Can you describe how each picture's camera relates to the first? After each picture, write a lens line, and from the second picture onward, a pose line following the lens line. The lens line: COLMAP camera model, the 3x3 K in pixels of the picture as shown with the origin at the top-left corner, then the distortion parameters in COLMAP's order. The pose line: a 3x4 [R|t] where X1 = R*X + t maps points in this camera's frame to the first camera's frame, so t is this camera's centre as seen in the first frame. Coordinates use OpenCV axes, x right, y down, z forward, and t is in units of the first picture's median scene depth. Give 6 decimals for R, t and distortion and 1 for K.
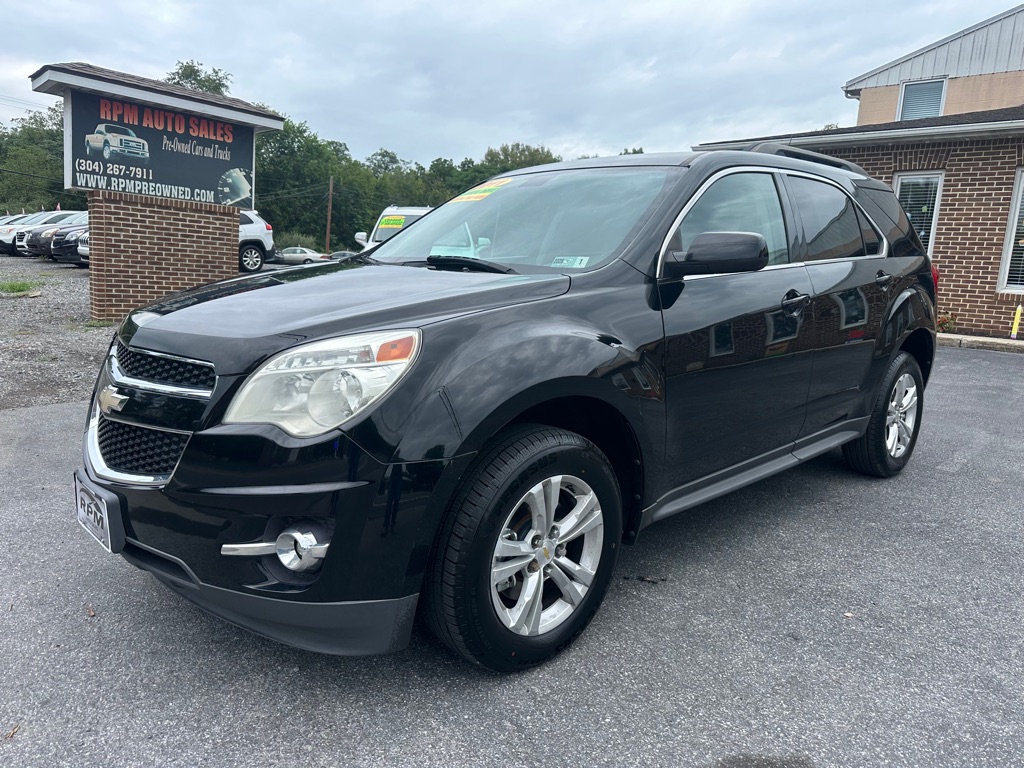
lens RADIAL K [[682.9, 0, 501.8], [0, 682.9, 393.0], [0, 0, 1]] dist [-0.001726, -0.009475]
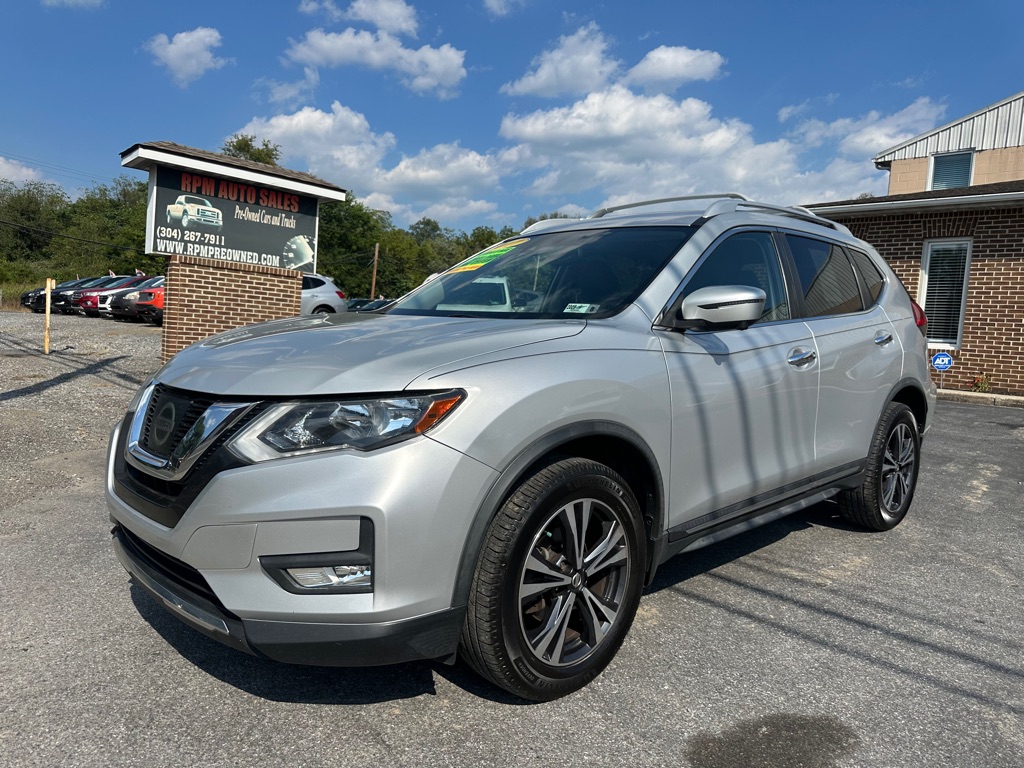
lens RADIAL K [[682.9, 0, 517.2], [0, 682.9, 399.8], [0, 0, 1]] dist [-0.001726, -0.009475]
pose [[0.999460, 0.007751, -0.031936, -0.012434], [-0.010354, 0.996566, -0.082150, 0.014467], [0.031189, 0.082437, 0.996108, -0.041442]]
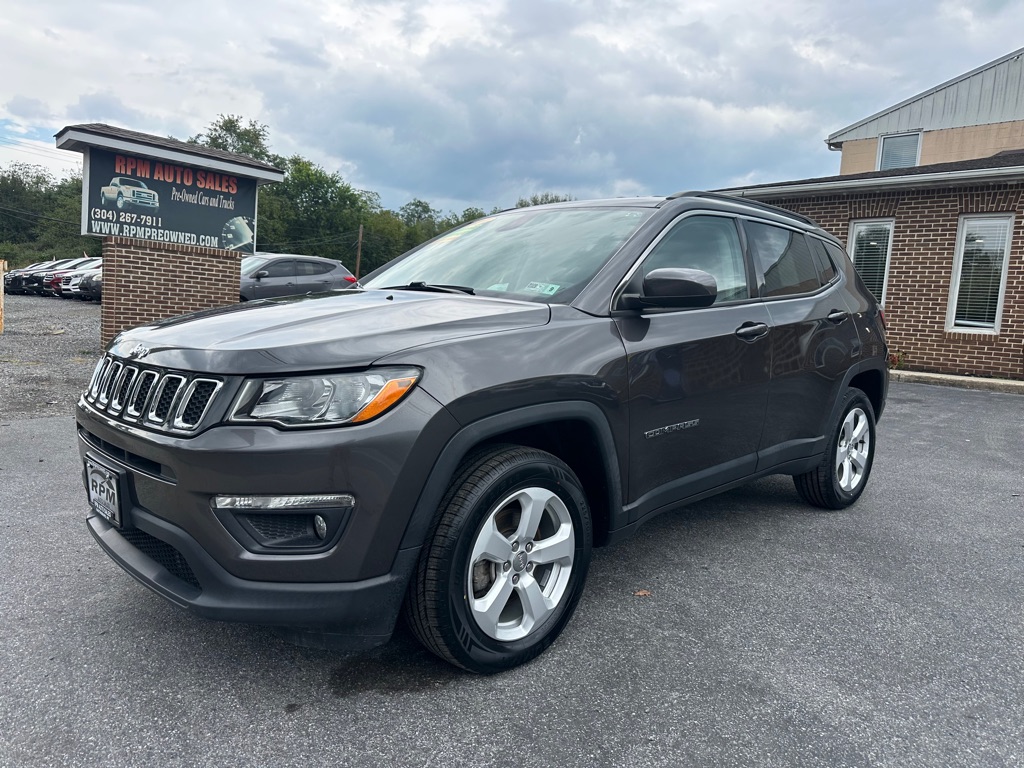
lens RADIAL K [[682.9, 0, 514.0], [0, 682.9, 398.2], [0, 0, 1]] dist [-0.001726, -0.009475]
pose [[0.999524, 0.007315, -0.029980, 0.090960], [-0.009057, 0.998253, -0.058390, 0.022212], [0.029501, 0.058634, 0.997844, -0.064719]]
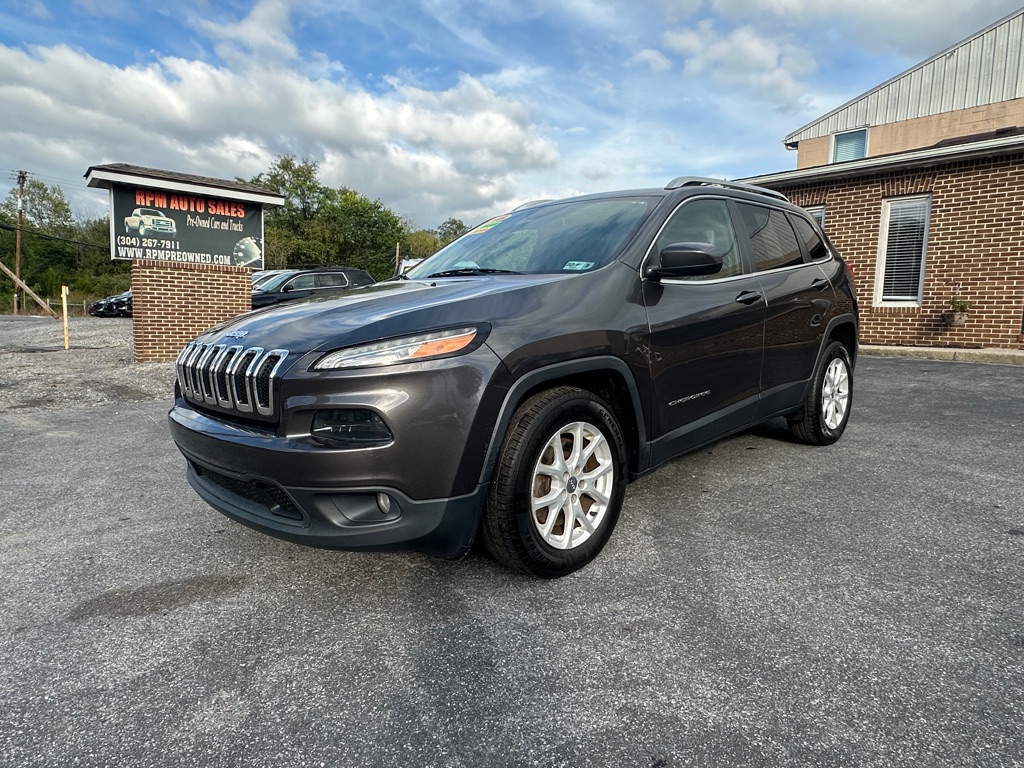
lens RADIAL K [[603.5, 0, 515.9], [0, 603.5, 398.0], [0, 0, 1]] dist [-0.018199, 0.008738]
pose [[0.995870, -0.031892, -0.085005, 0.202179], [0.027898, 0.998469, -0.047757, 0.037276], [0.086398, 0.045189, 0.995235, -0.054289]]
